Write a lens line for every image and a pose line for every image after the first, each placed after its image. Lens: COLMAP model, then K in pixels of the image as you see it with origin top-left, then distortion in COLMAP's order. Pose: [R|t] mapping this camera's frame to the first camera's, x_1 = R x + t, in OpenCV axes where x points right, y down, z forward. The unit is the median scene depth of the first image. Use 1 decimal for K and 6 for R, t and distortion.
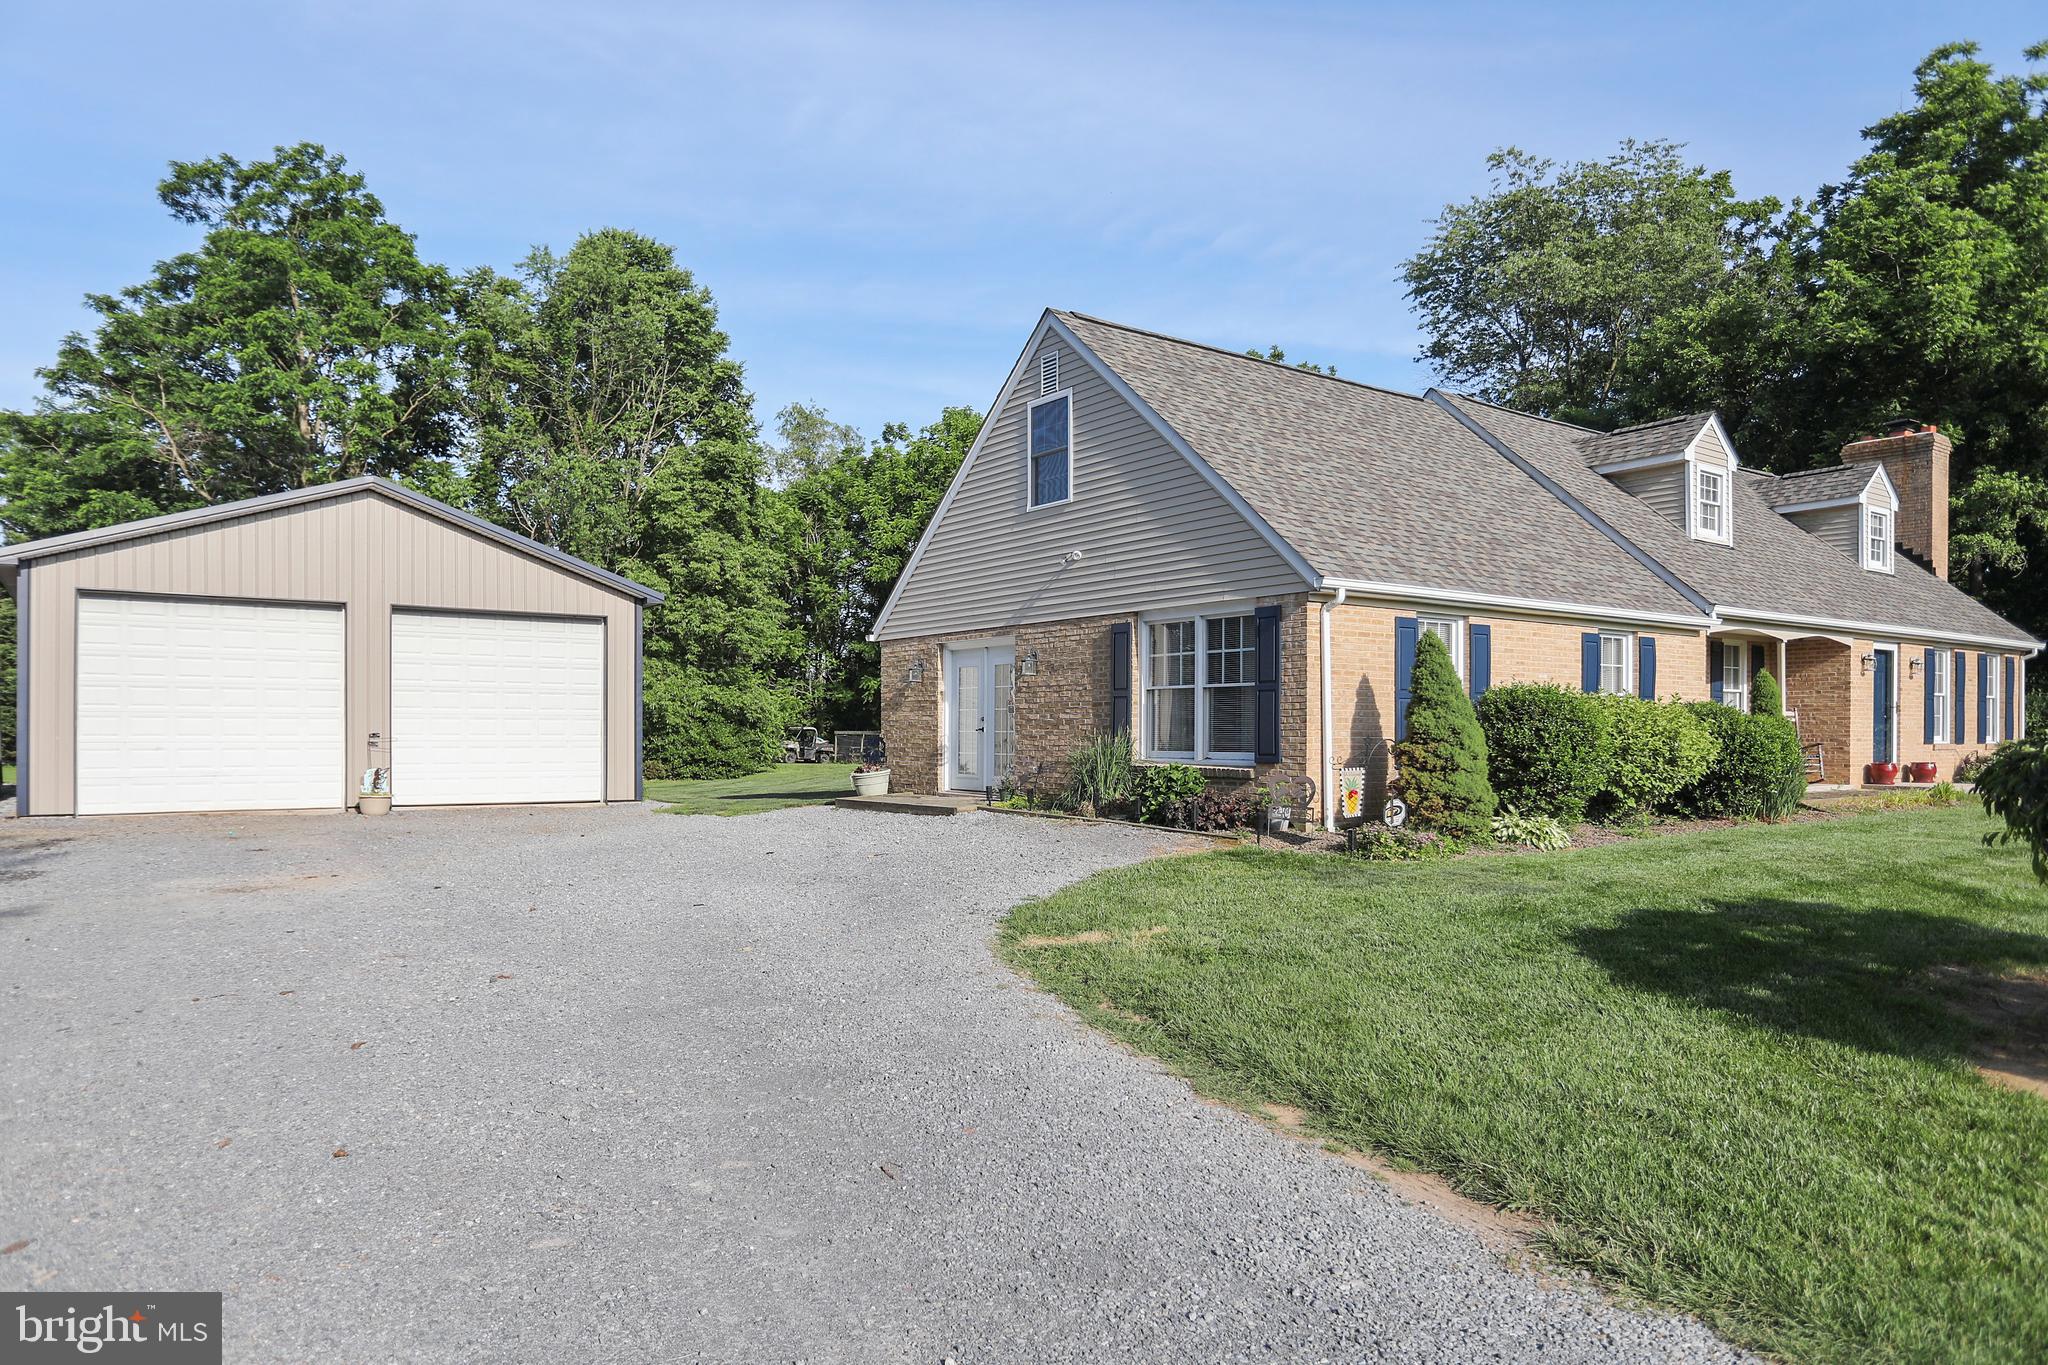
lens RADIAL K [[1309.0, 0, 1048.9], [0, 1309.0, 746.8], [0, 0, 1]] dist [-0.021095, 0.023359]
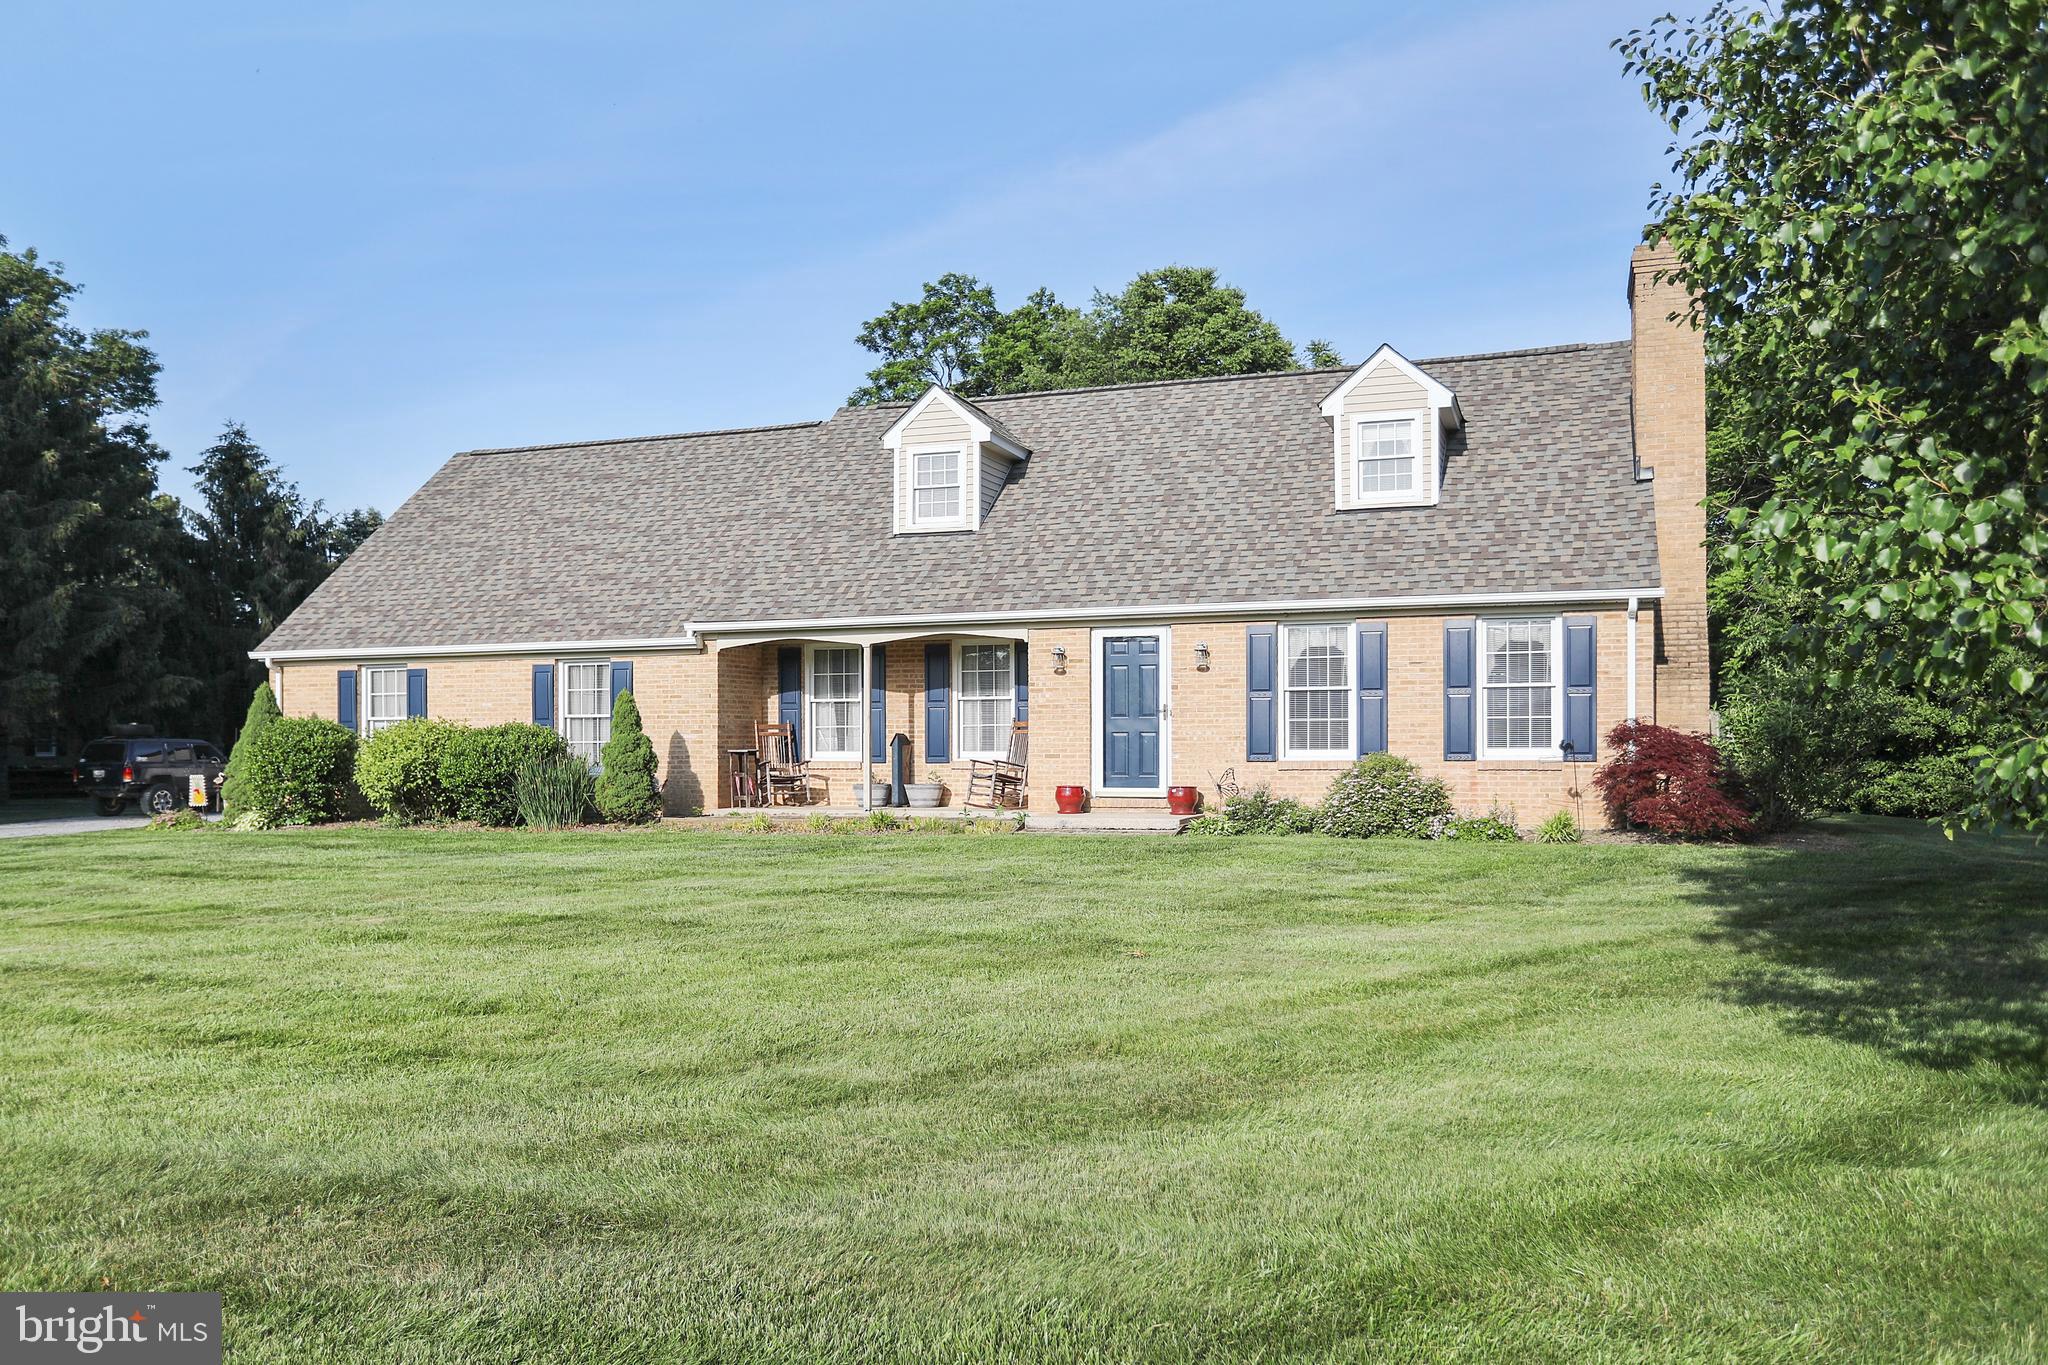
lens RADIAL K [[1541.3, 0, 1016.2], [0, 1541.3, 688.9], [0, 0, 1]] dist [-0.020324, -0.014077]
pose [[0.557400, -0.034503, -0.829527, 1.551782], [-0.000392, 0.999125, -0.041821, -0.008128], [0.830244, 0.023636, 0.556898, 0.519320]]
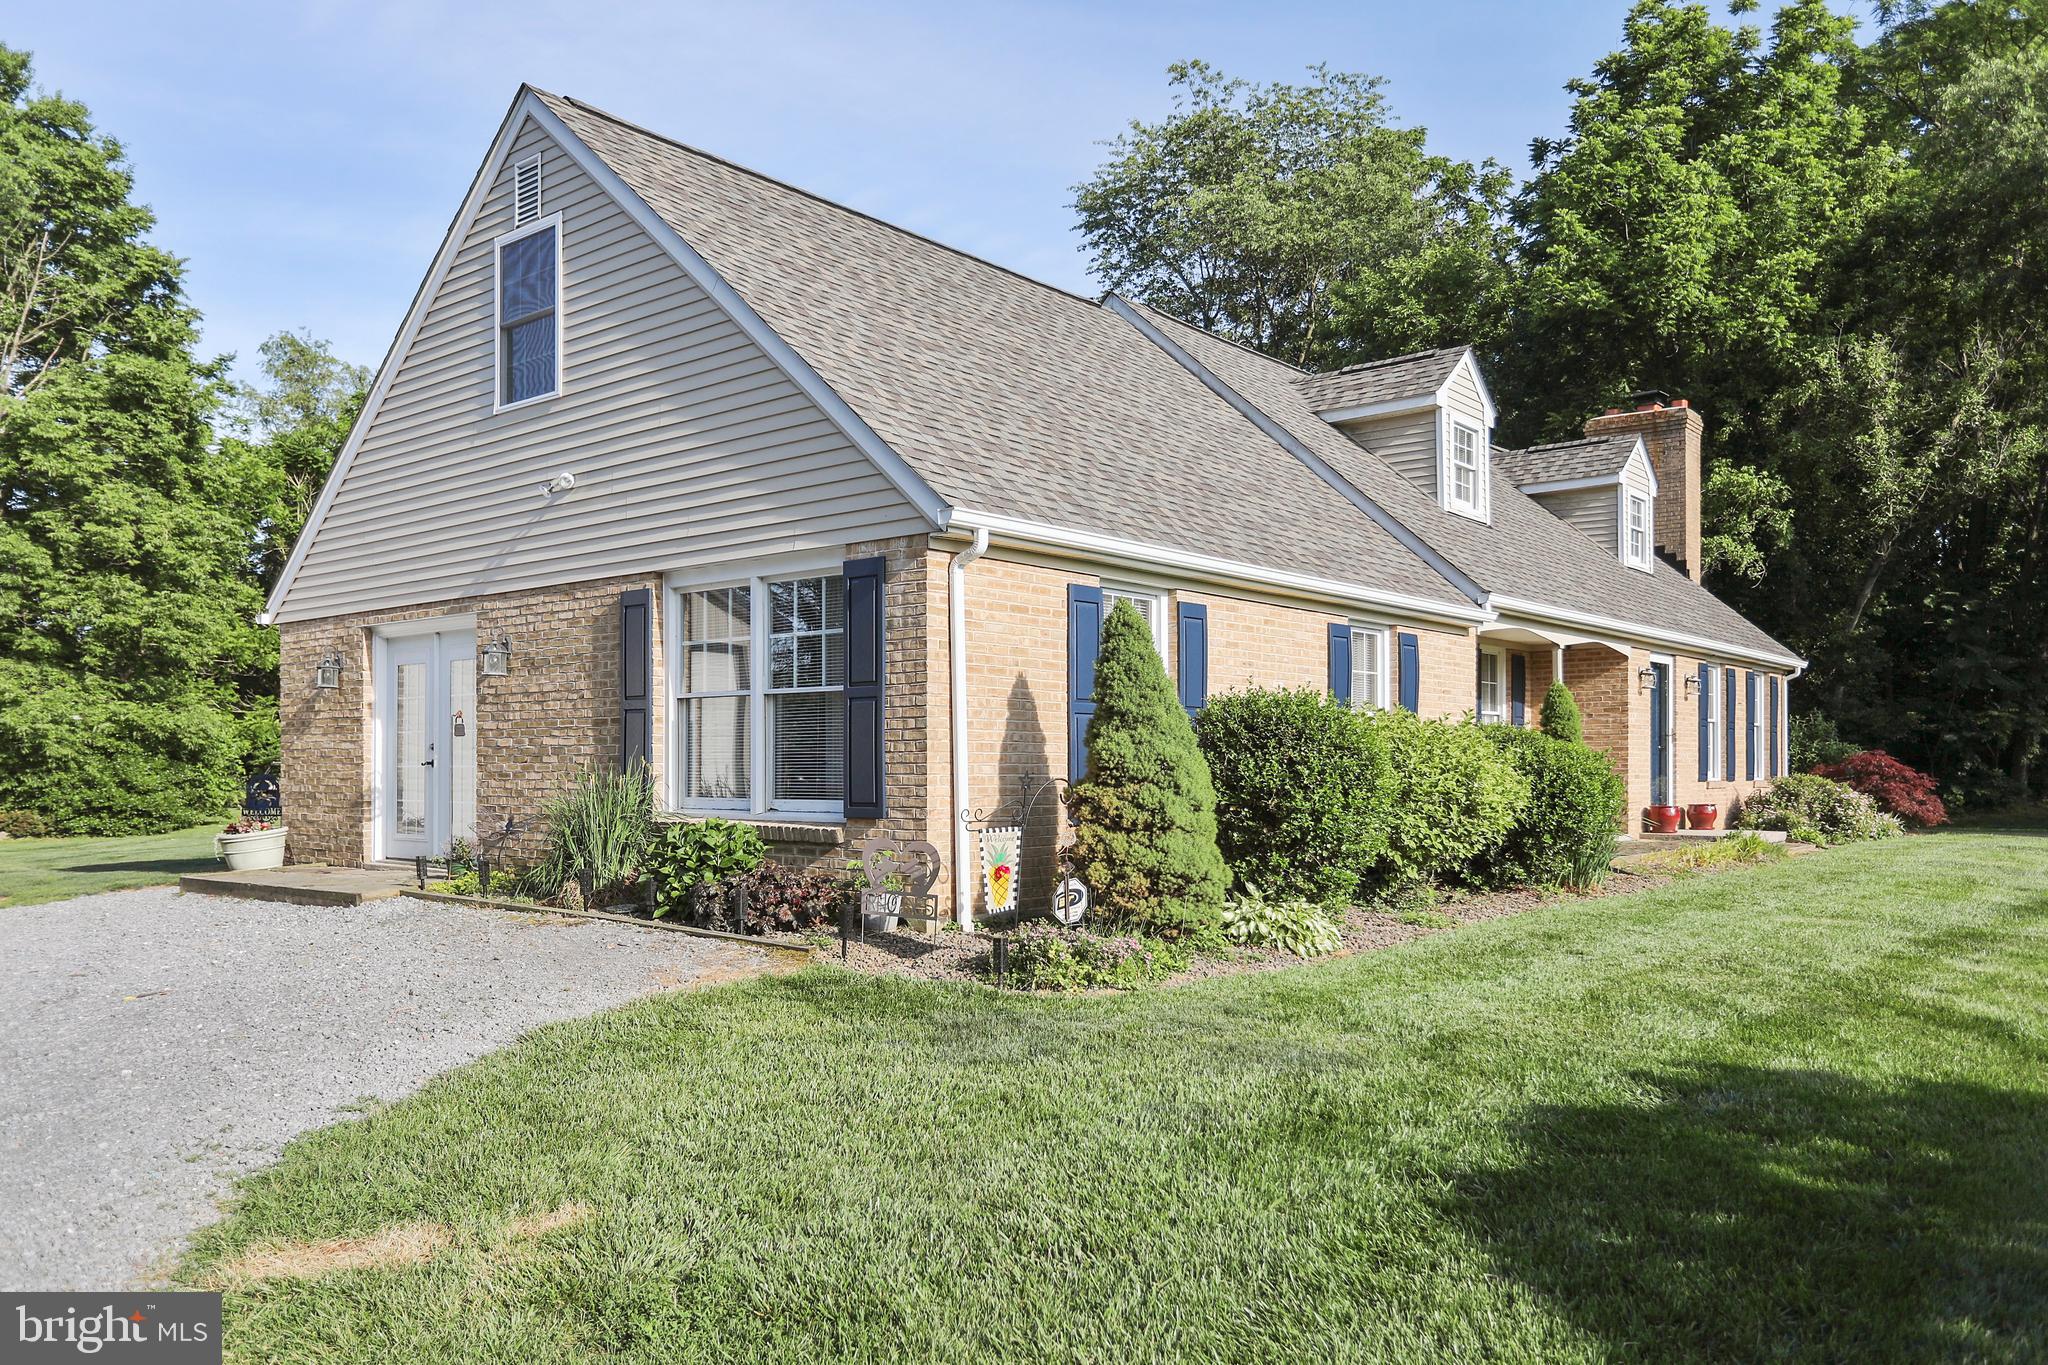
lens RADIAL K [[1541.3, 0, 1030.7], [0, 1541.3, 753.4], [0, 0, 1]] dist [-0.020324, -0.014077]
pose [[0.971086, 0.001273, 0.238726, 0.052840], [0.003695, 0.999786, -0.020362, -0.001899], [-0.238701, 0.020655, 0.970873, 0.214140]]
